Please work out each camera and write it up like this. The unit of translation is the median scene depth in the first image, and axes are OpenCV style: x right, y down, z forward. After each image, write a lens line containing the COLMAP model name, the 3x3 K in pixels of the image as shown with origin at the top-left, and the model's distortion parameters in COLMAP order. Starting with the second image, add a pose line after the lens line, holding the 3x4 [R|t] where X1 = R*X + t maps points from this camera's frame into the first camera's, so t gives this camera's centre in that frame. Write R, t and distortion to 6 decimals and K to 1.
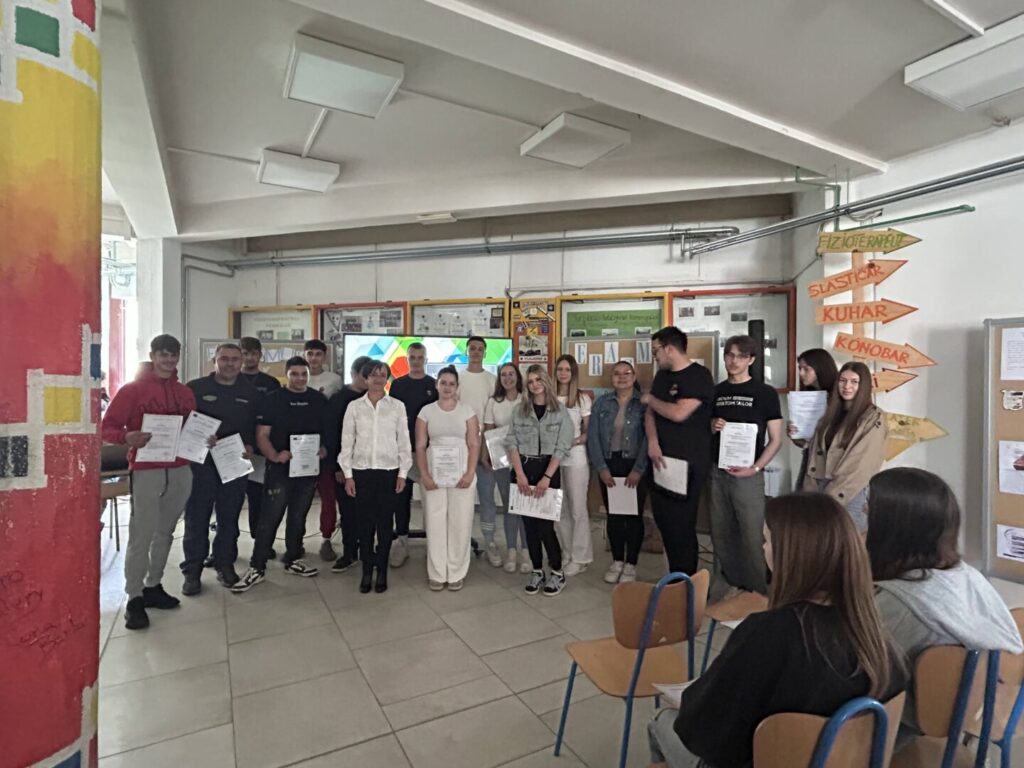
lens RADIAL K [[536.9, 0, 508.5], [0, 536.9, 383.4], [0, 0, 1]] dist [-0.008352, -0.000097]
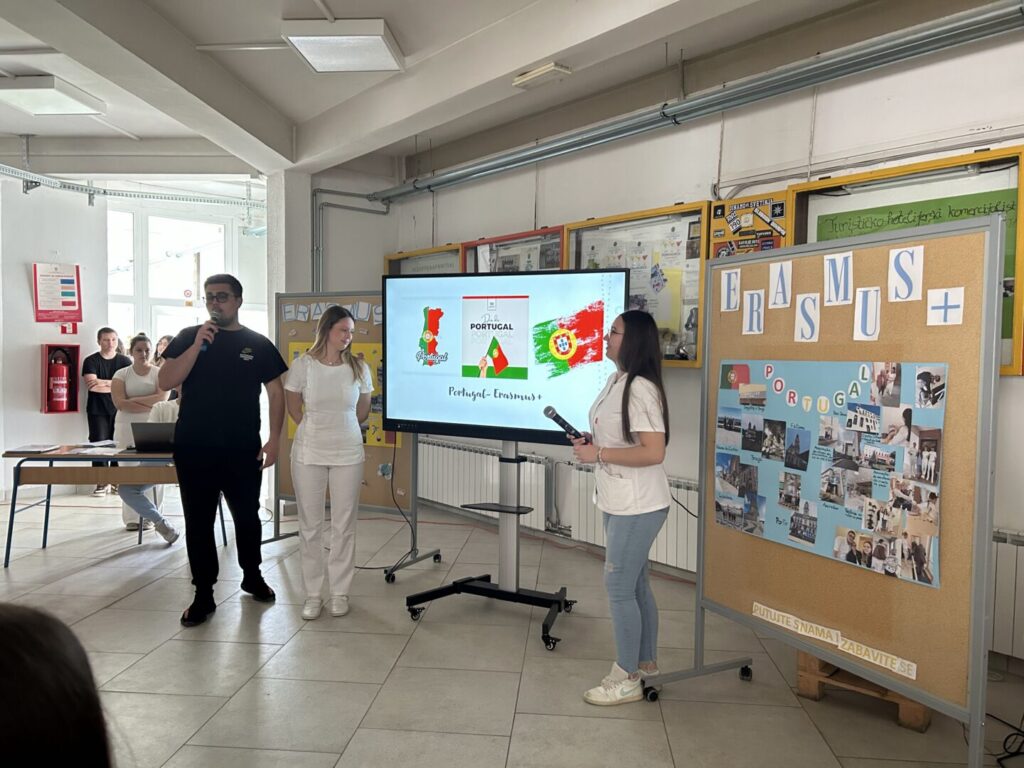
lens RADIAL K [[763.8, 0, 505.7], [0, 763.8, 389.7], [0, 0, 1]] dist [0.057671, -0.070047]
pose [[0.827147, 0.030584, -0.561153, 0.293305], [-0.012479, 0.999271, 0.036068, 0.010687], [0.561847, -0.022831, 0.826926, 0.233655]]
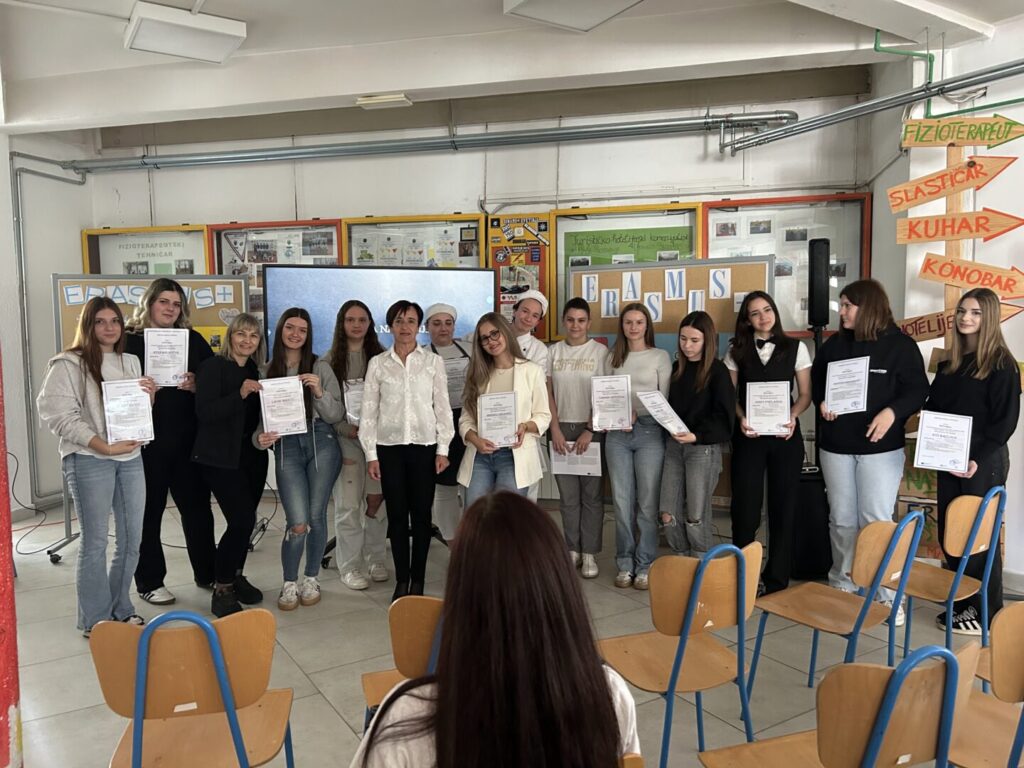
lens RADIAL K [[763.8, 0, 505.7], [0, 763.8, 388.7], [0, 0, 1]] dist [0.057671, -0.070047]
pose [[0.998643, -0.020777, 0.047760, -0.026243], [0.017413, 0.997408, 0.069819, 0.006381], [-0.049087, -0.068892, 0.996416, -0.053639]]
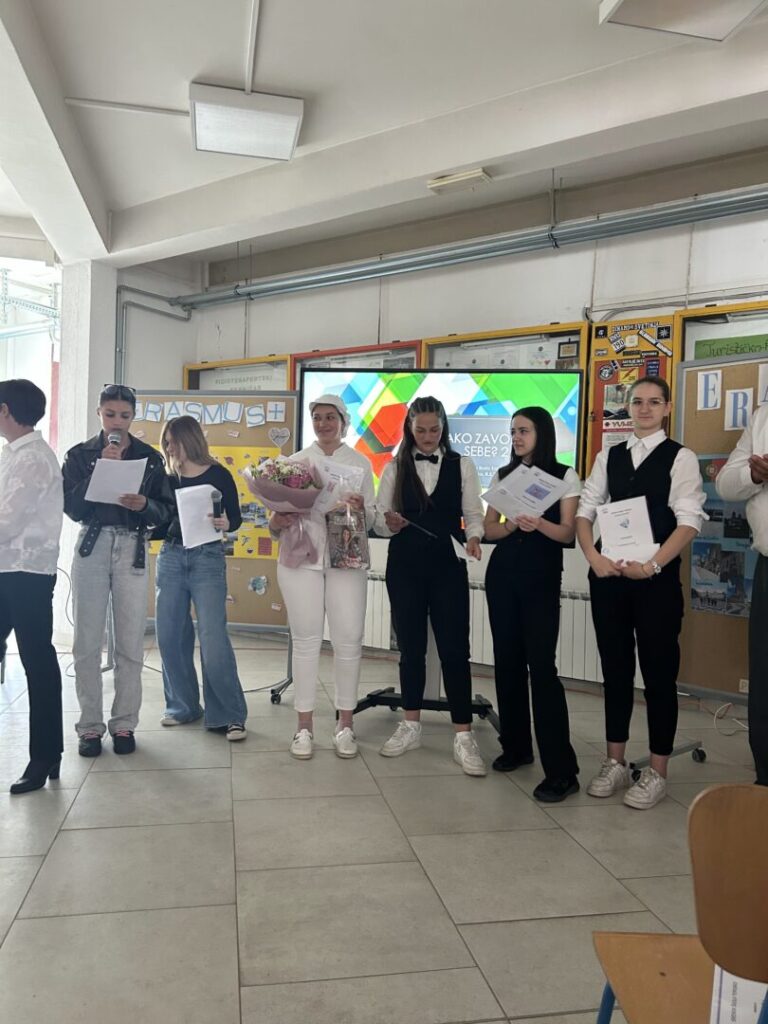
lens RADIAL K [[763.8, 0, 375.5], [0, 763.8, 512.1], [0, 0, 1]] dist [0.057671, -0.070047]
pose [[0.951134, 0.025228, -0.307745, 0.045870], [-0.027961, 0.999599, -0.004474, 0.062374], [0.307509, 0.012860, 0.951458, 0.139750]]
